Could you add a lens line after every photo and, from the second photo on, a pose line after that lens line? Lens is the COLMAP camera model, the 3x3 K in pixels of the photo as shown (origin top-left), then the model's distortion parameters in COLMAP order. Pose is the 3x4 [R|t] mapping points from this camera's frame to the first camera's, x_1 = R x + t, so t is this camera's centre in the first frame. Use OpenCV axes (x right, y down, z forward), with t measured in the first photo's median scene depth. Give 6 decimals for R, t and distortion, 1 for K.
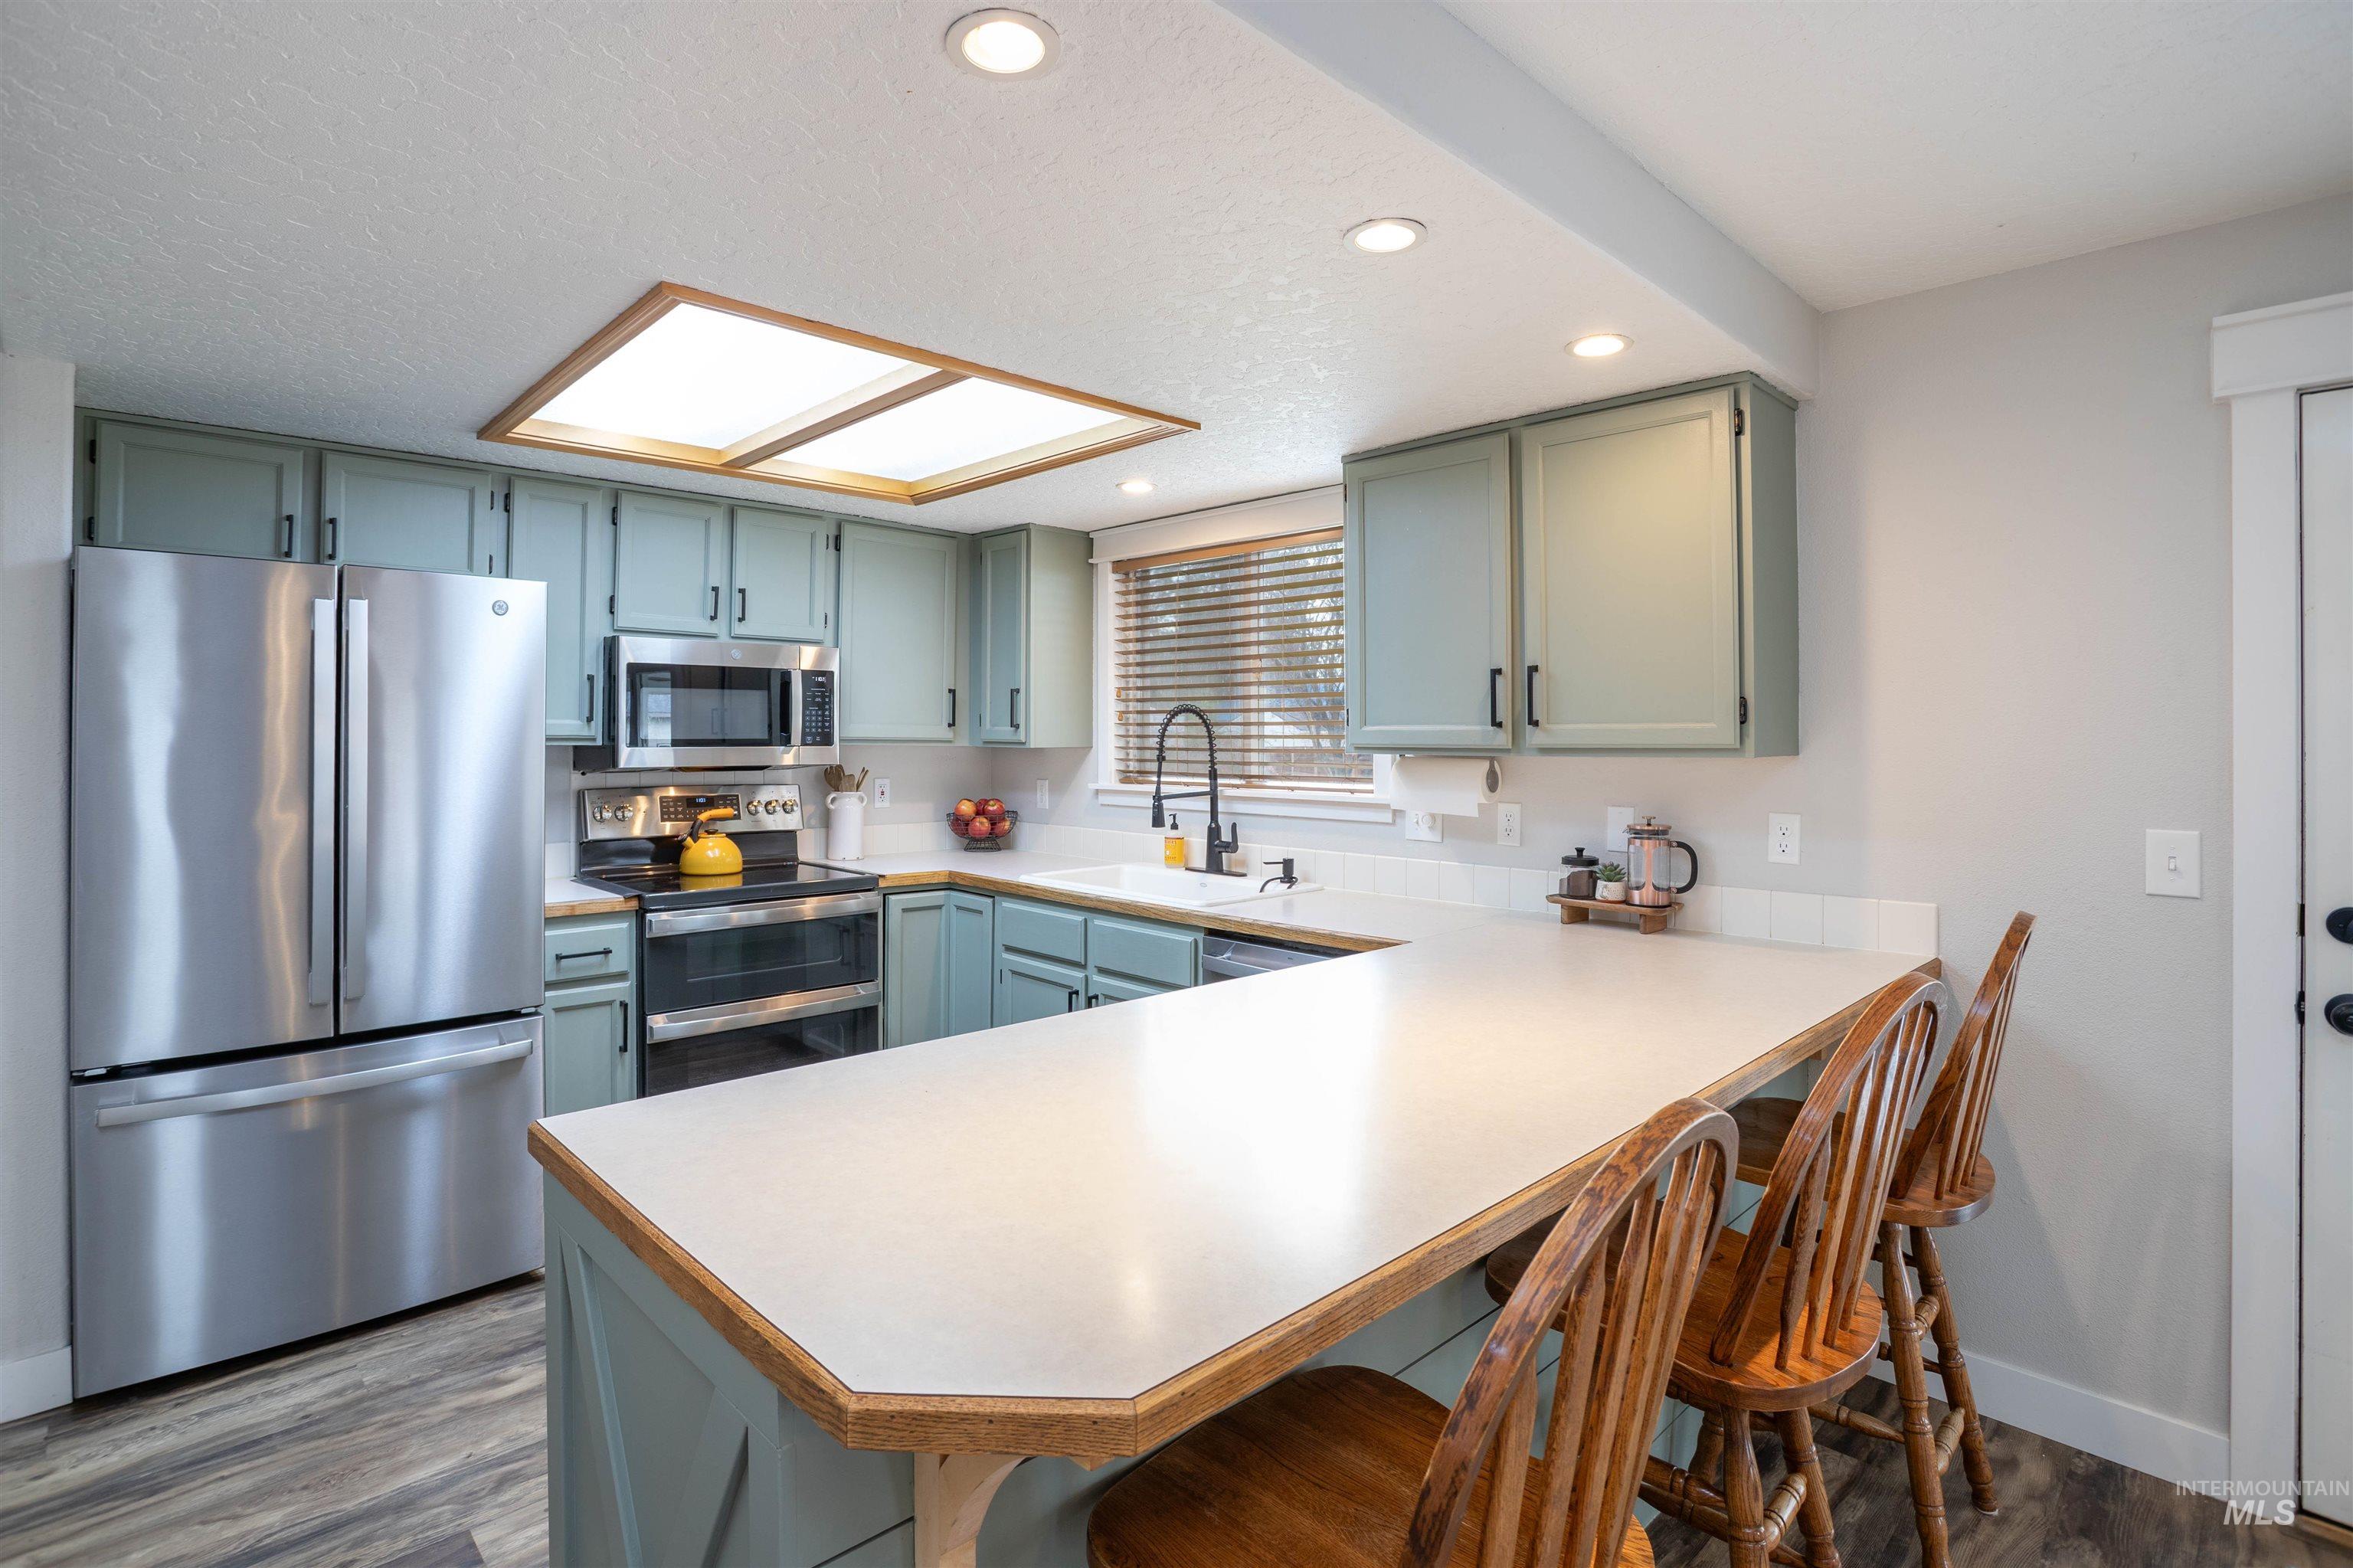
lens RADIAL K [[1184.9, 0, 1176.9], [0, 1184.9, 724.1], [0, 0, 1]] dist [-0.059869, 0.026909]
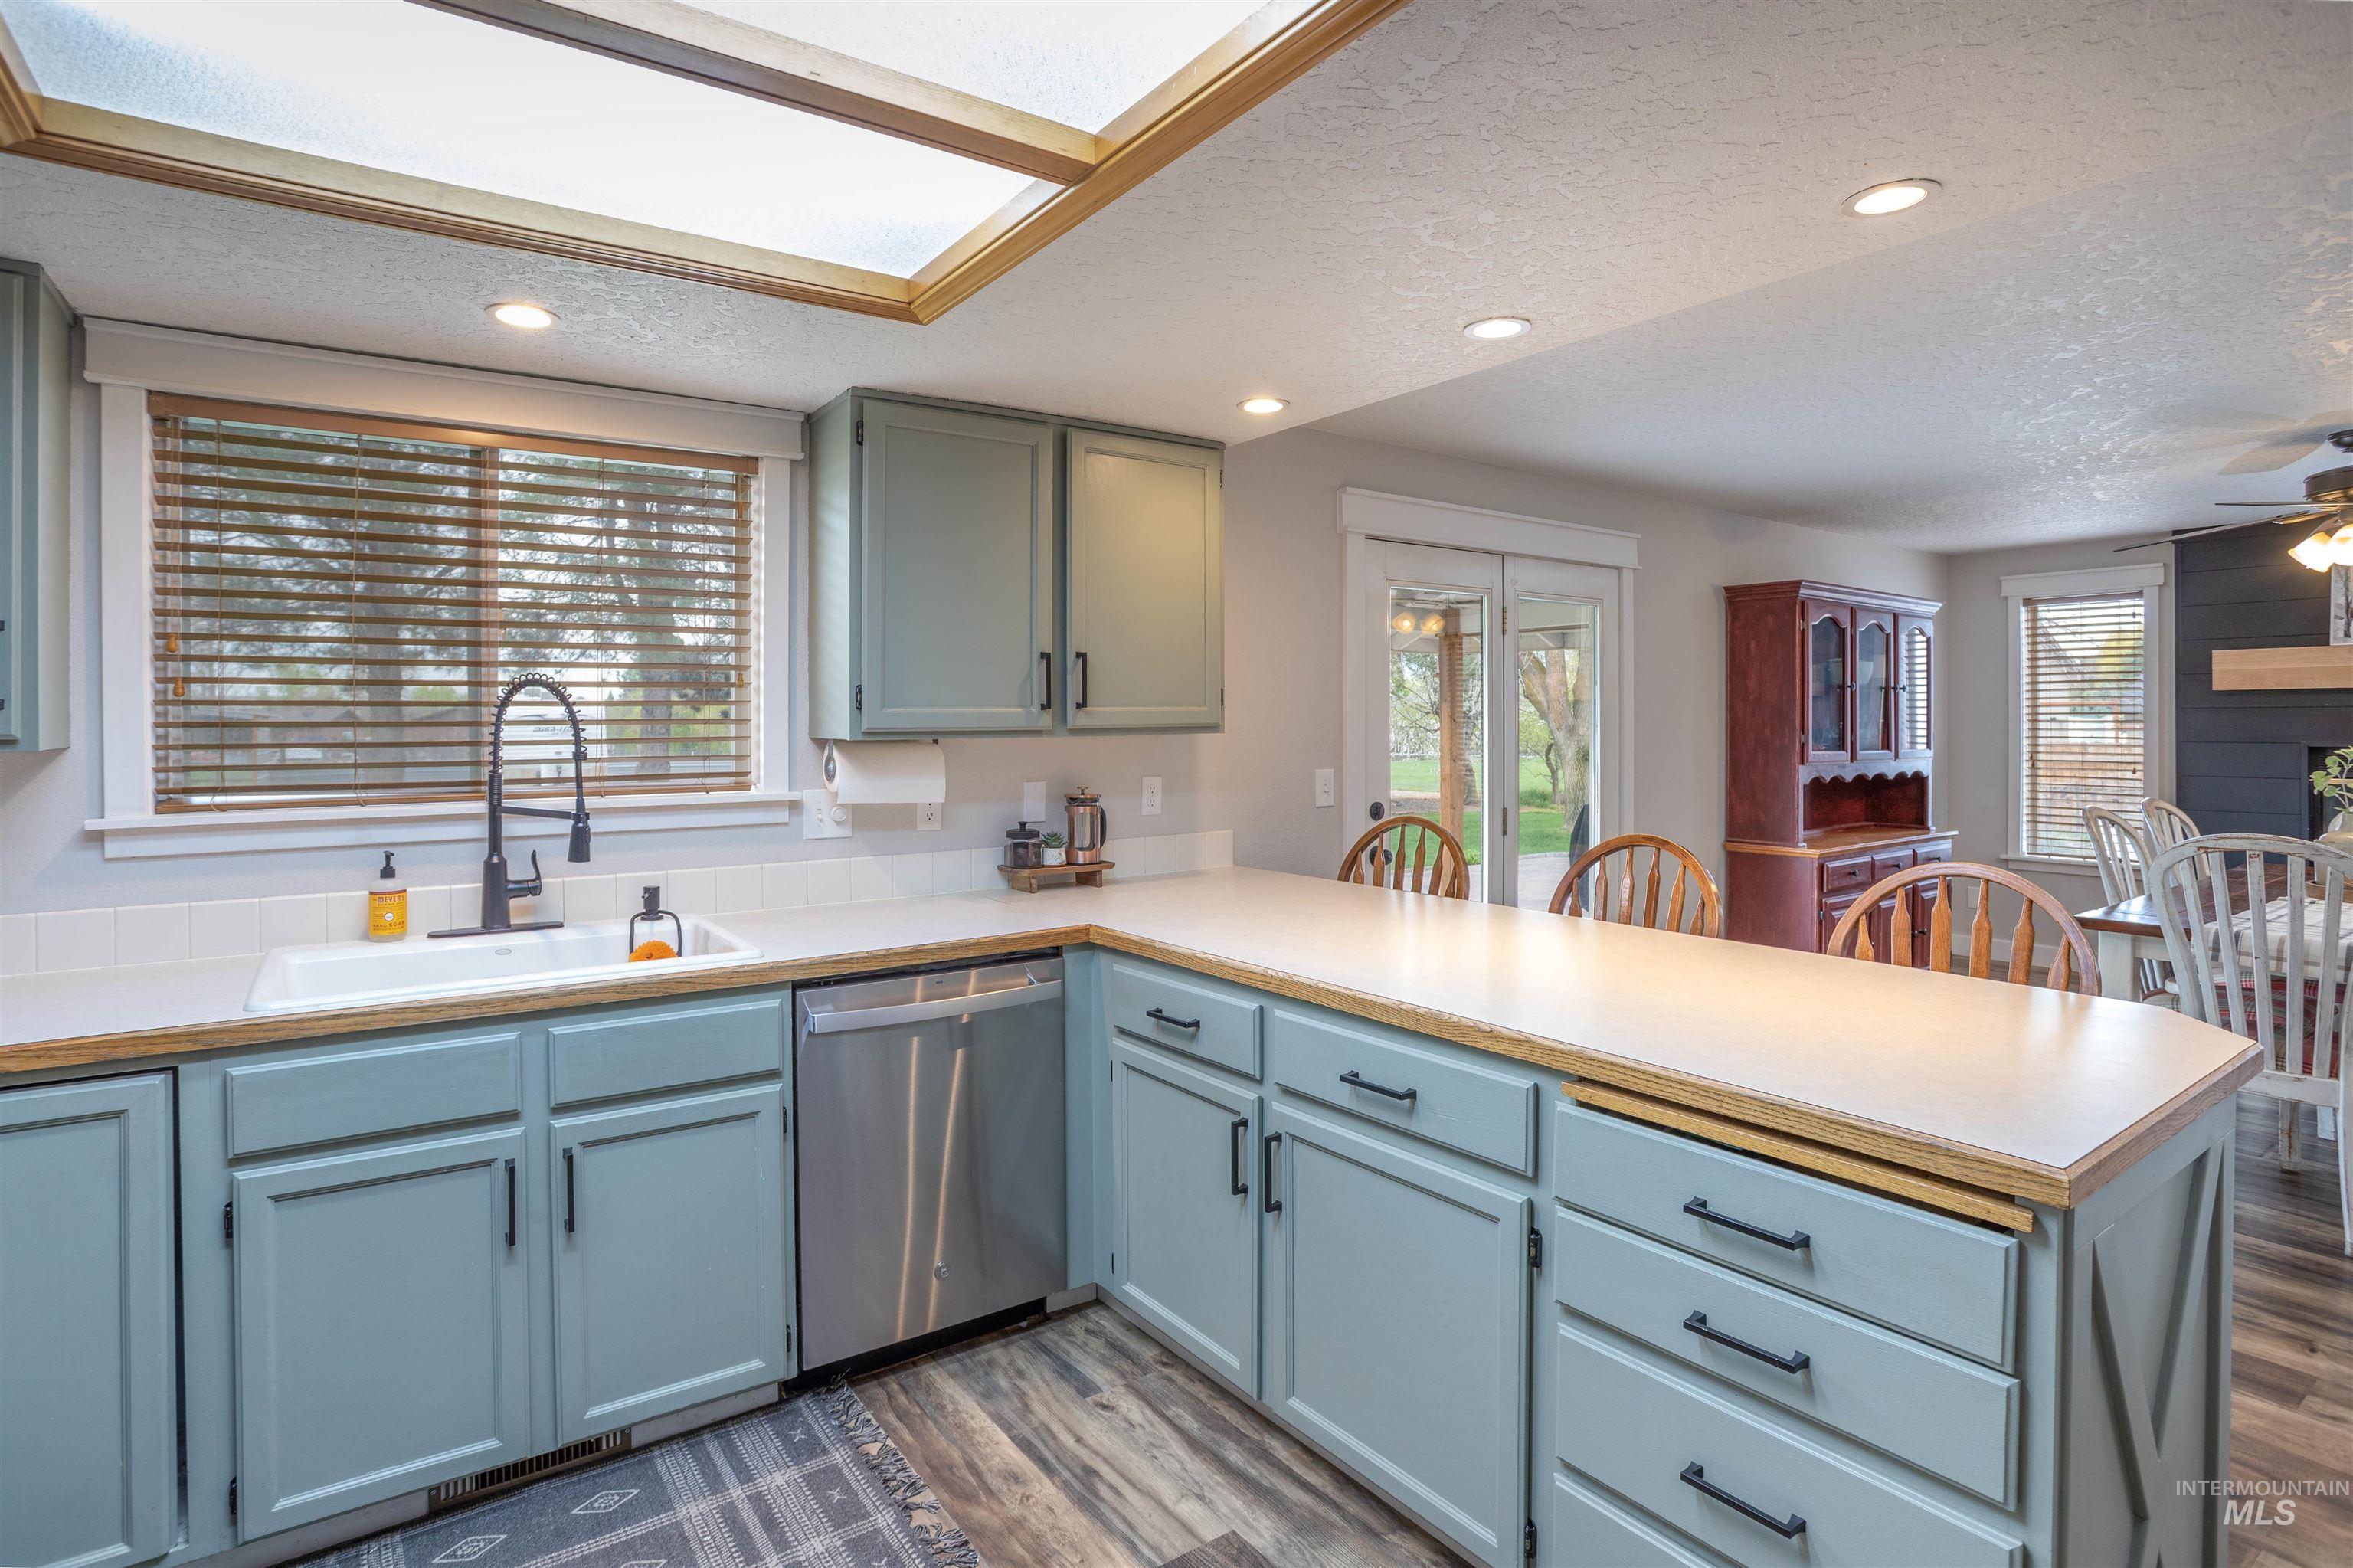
lens RADIAL K [[1184.9, 0, 1176.9], [0, 1184.9, 724.1], [0, 0, 1]] dist [-0.059869, 0.026909]
pose [[0.158788, -0.008429, 0.987277, -0.574158], [-0.004064, 0.999950, 0.009191, 0.004266], [-0.987304, -0.005472, 0.158745, 0.561657]]
